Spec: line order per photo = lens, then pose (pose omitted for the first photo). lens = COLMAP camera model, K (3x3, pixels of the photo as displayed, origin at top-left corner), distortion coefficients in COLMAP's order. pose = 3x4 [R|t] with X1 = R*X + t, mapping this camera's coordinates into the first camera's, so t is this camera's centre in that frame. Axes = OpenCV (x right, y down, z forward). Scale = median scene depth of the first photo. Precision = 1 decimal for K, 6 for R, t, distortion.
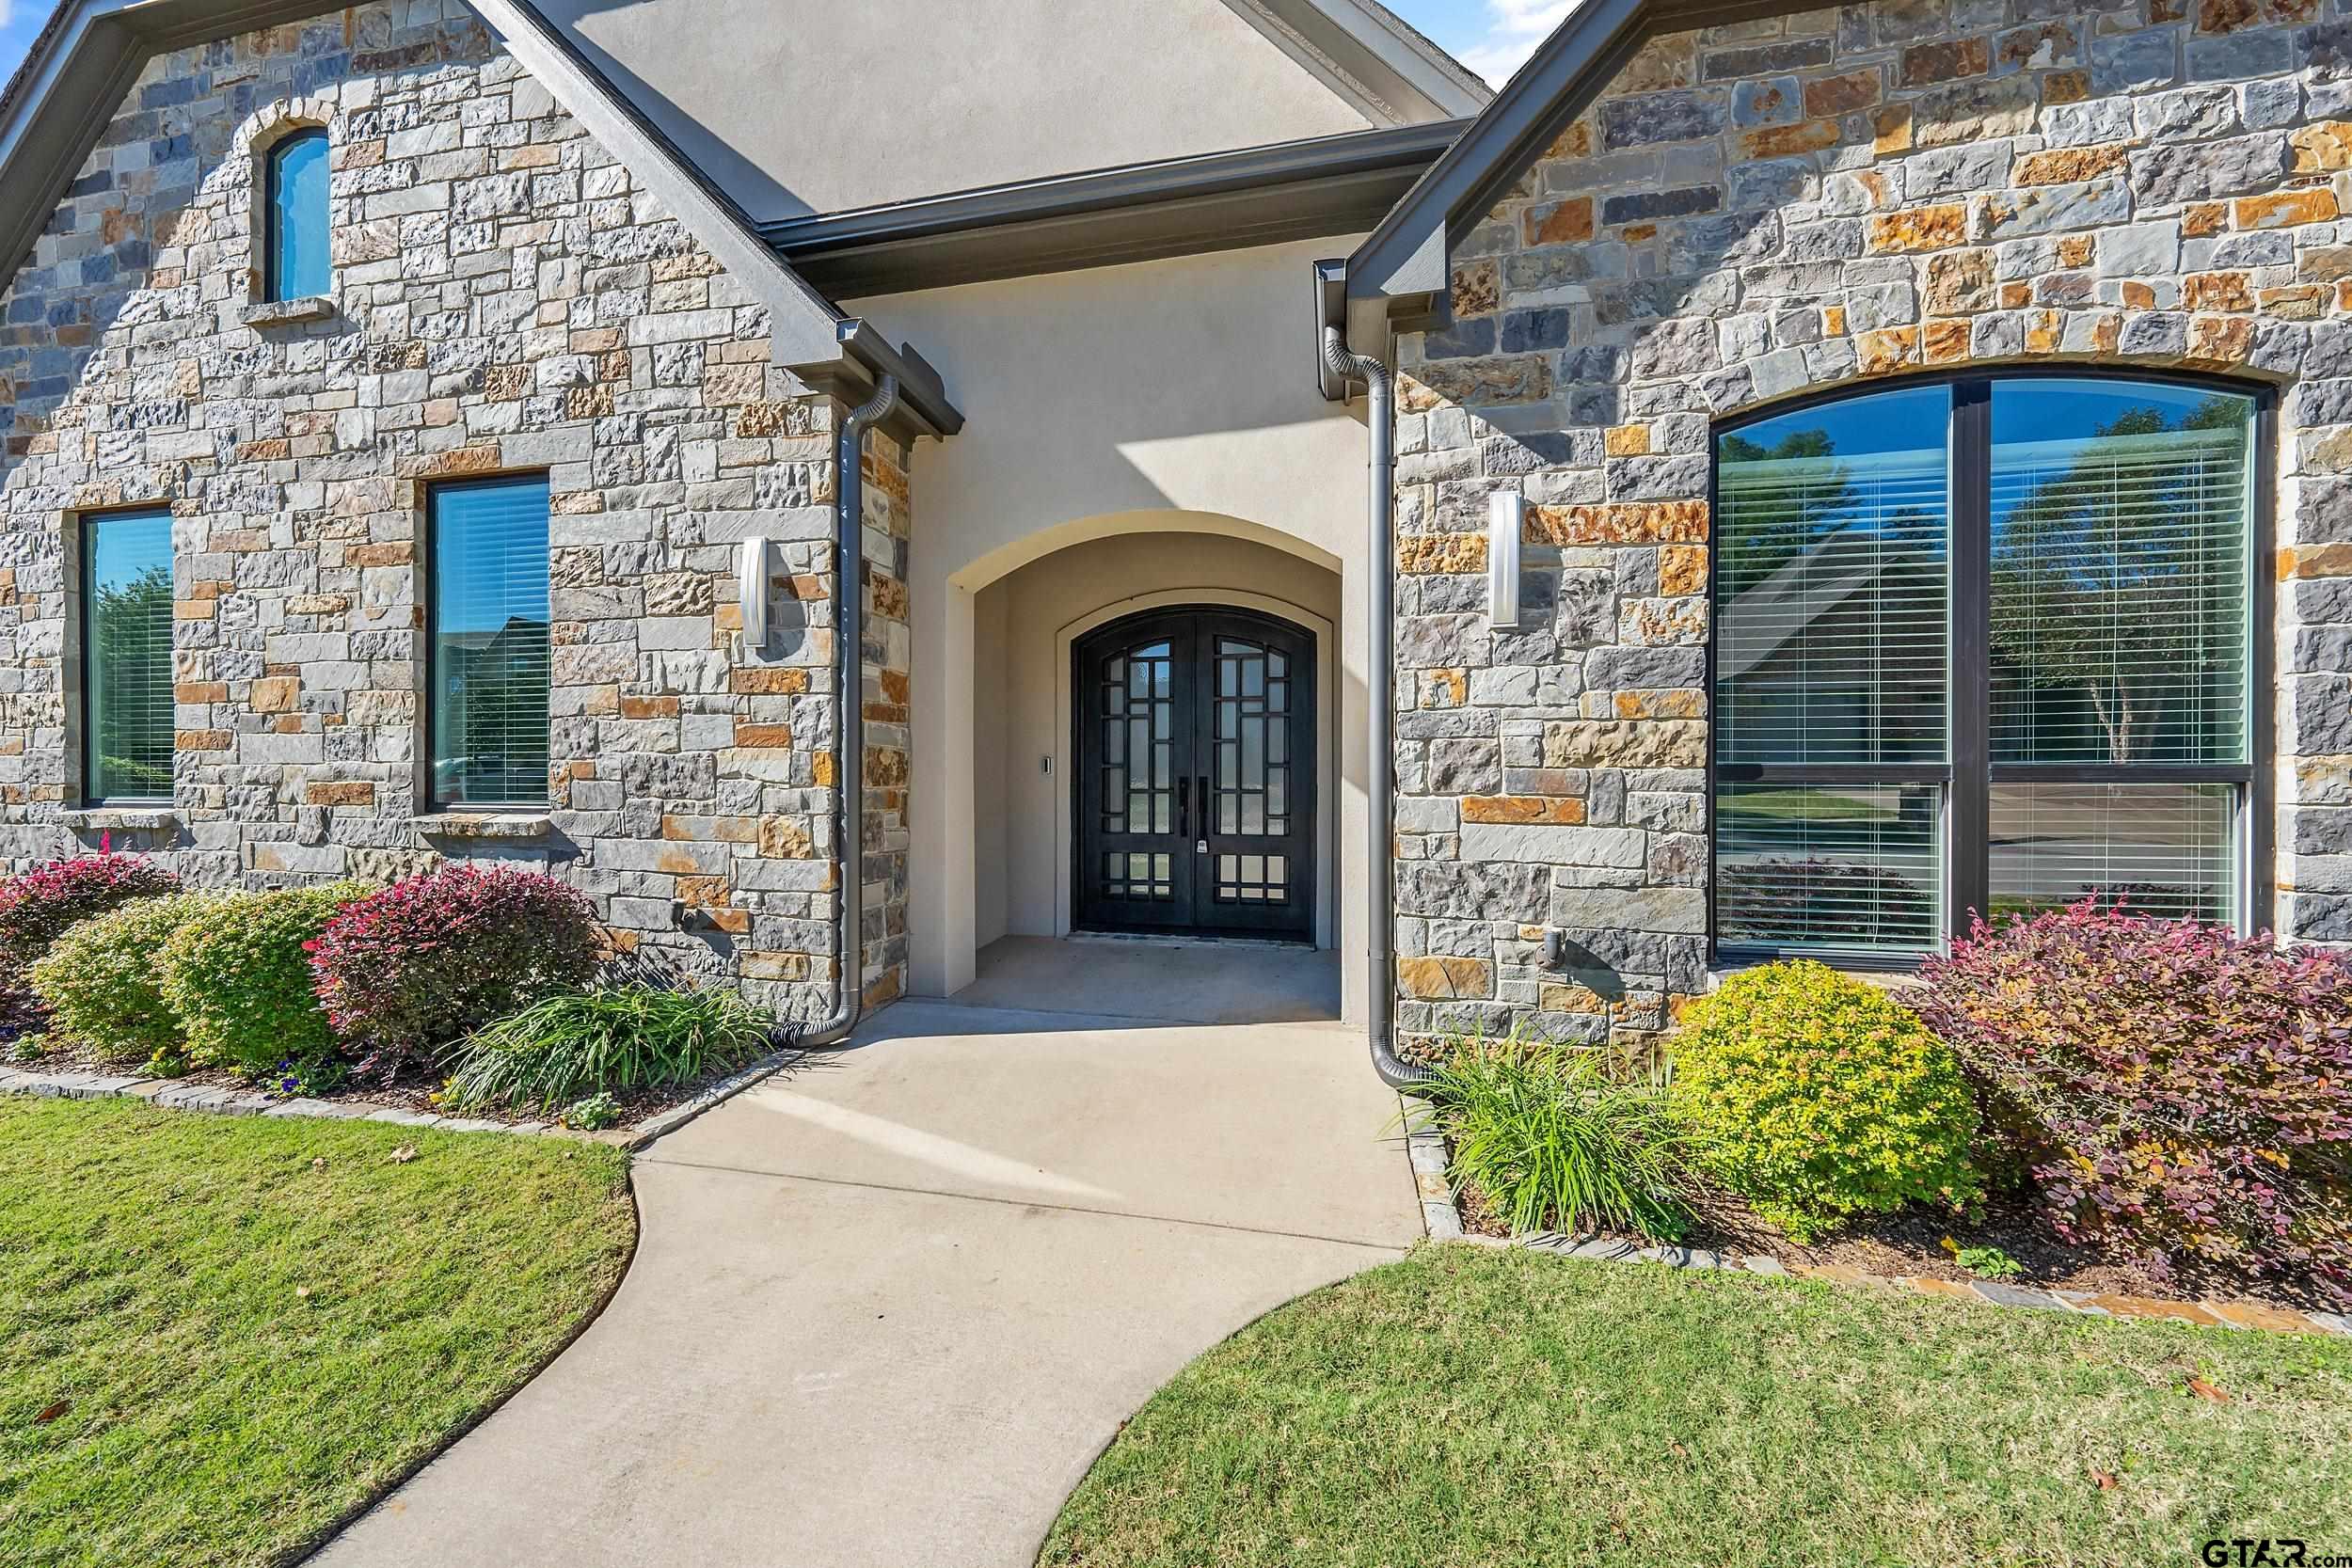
lens RADIAL K [[794.9, 0, 1178.5], [0, 794.9, 780.3], [0, 0, 1]] dist [-0.001579, -0.000089]
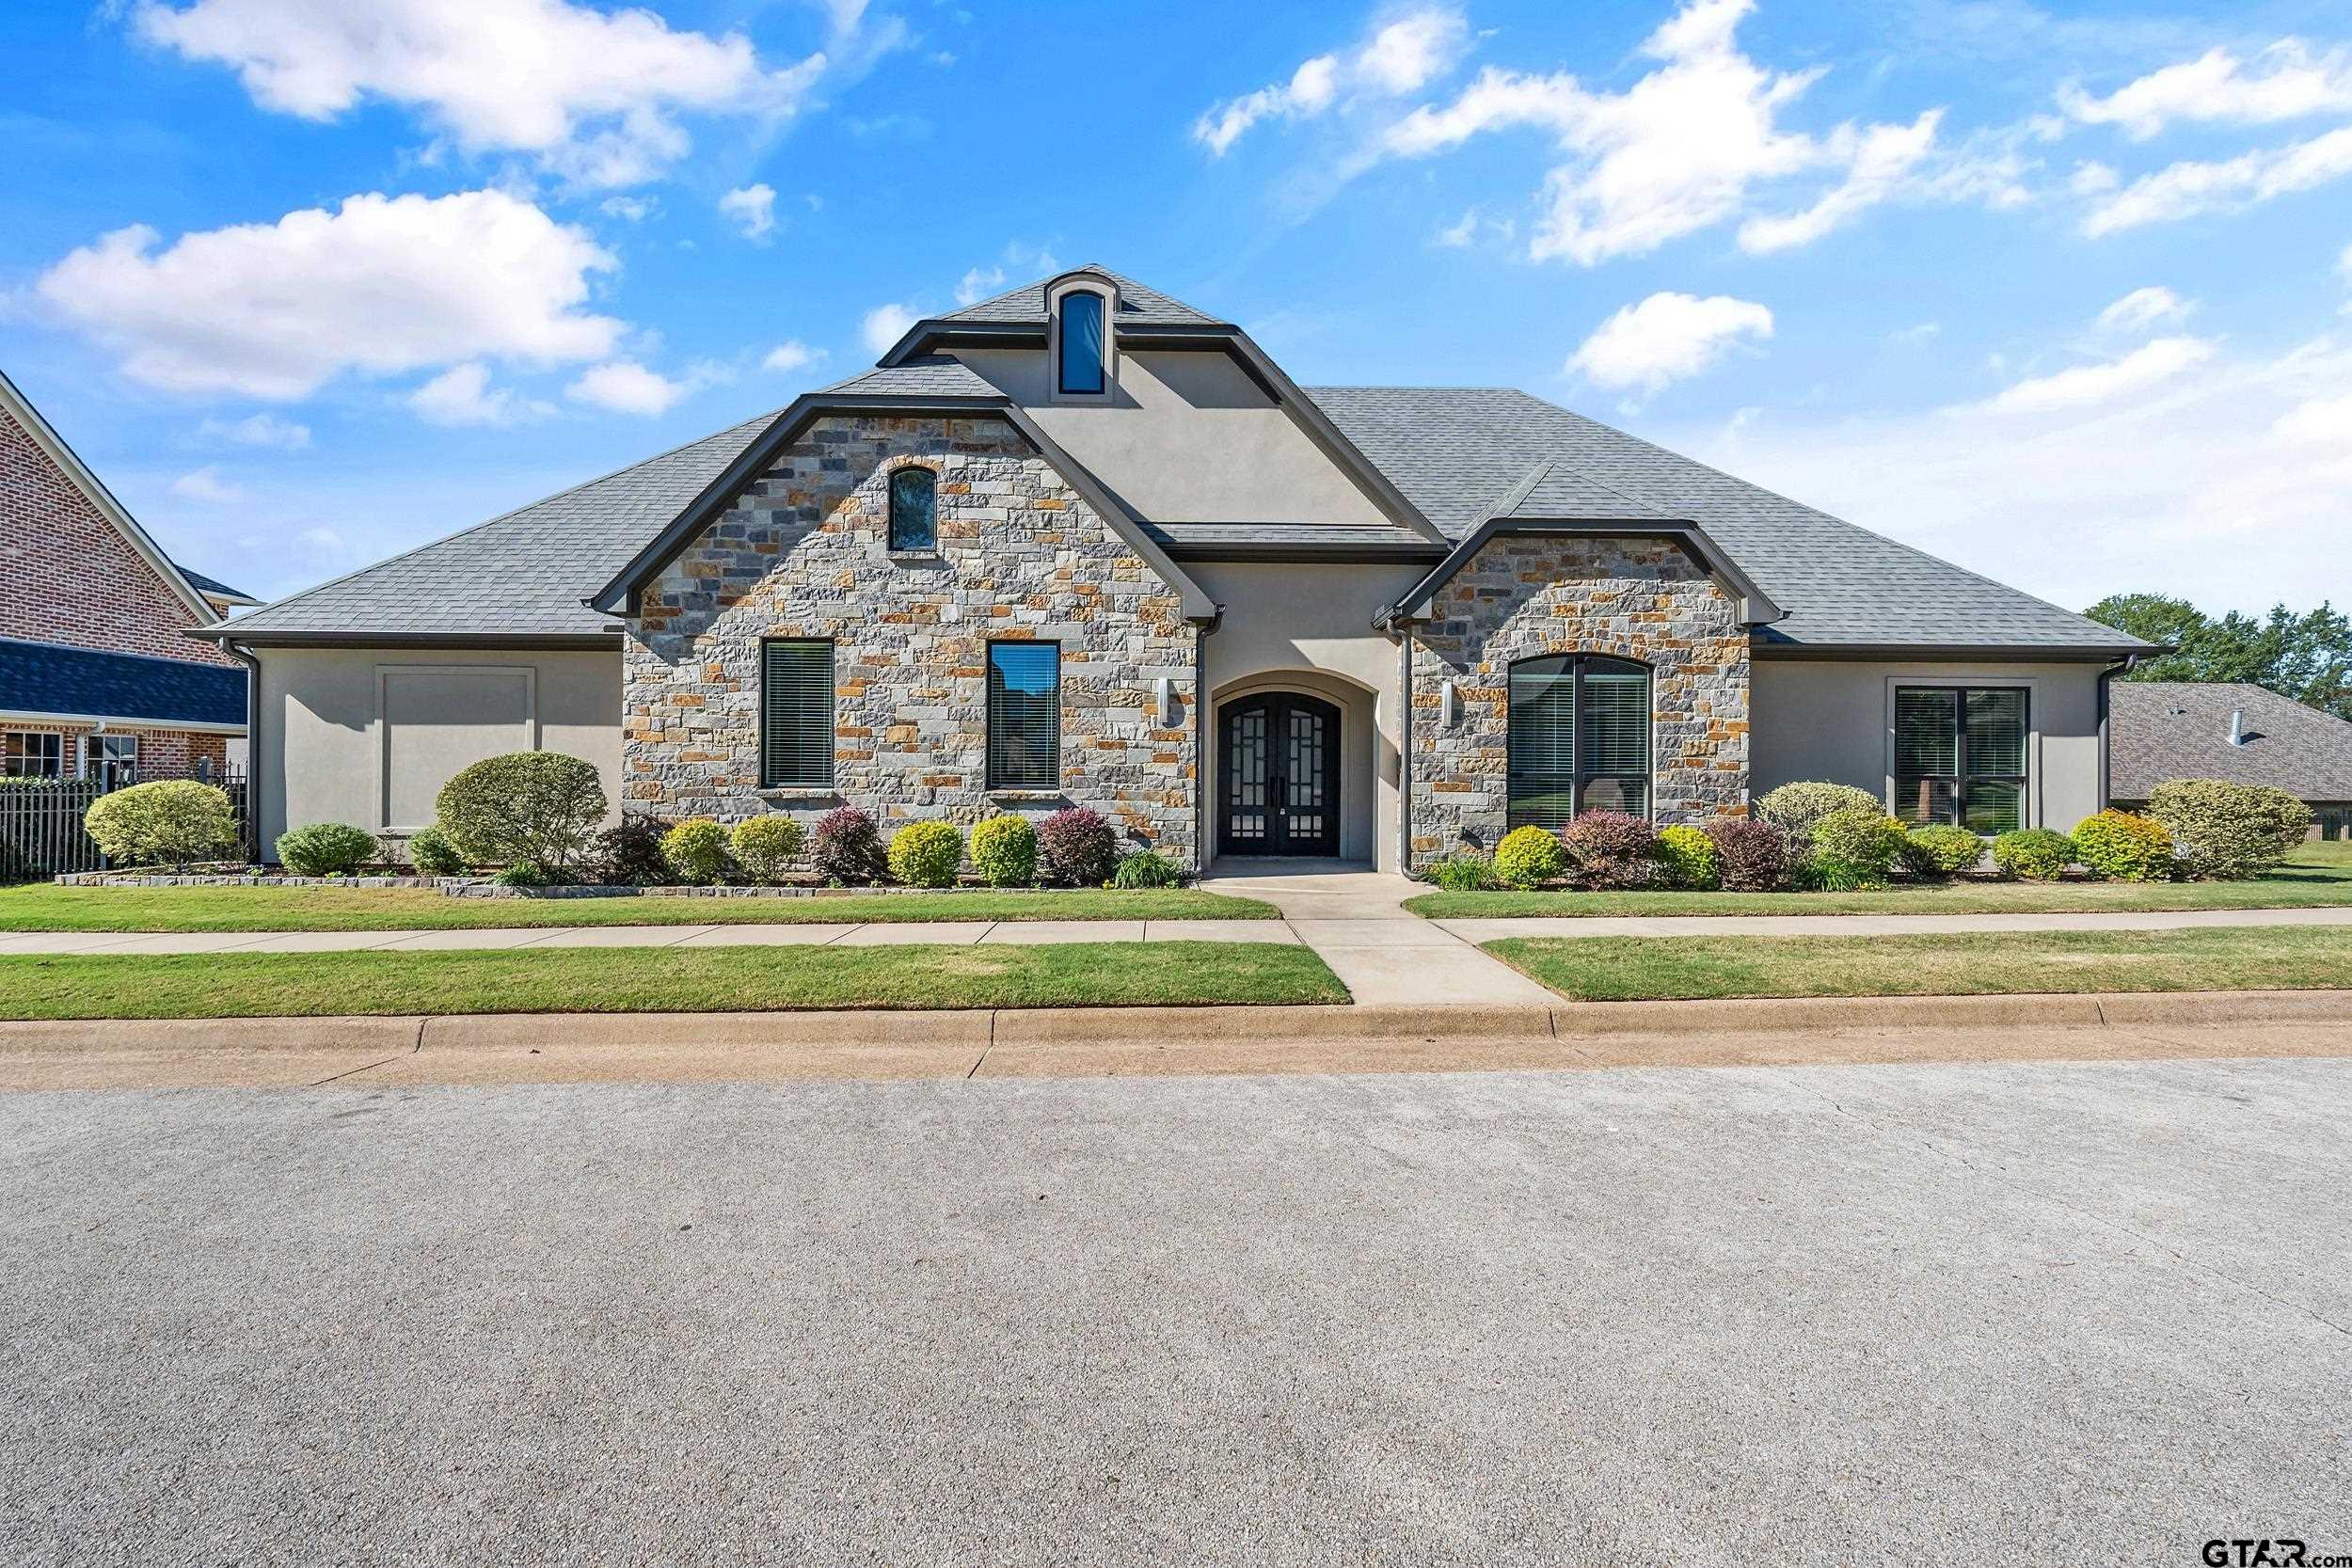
lens RADIAL K [[844.6, 0, 1176.0], [0, 844.6, 784.0], [0, 0, 1]] dist [0.000328, 0.000048]
pose [[0.978194, 0.005086, 0.207632, -1.029568], [-0.004476, 0.999984, -0.003409, 0.034050], [-0.207646, 0.002405, 0.978201, -1.570042]]
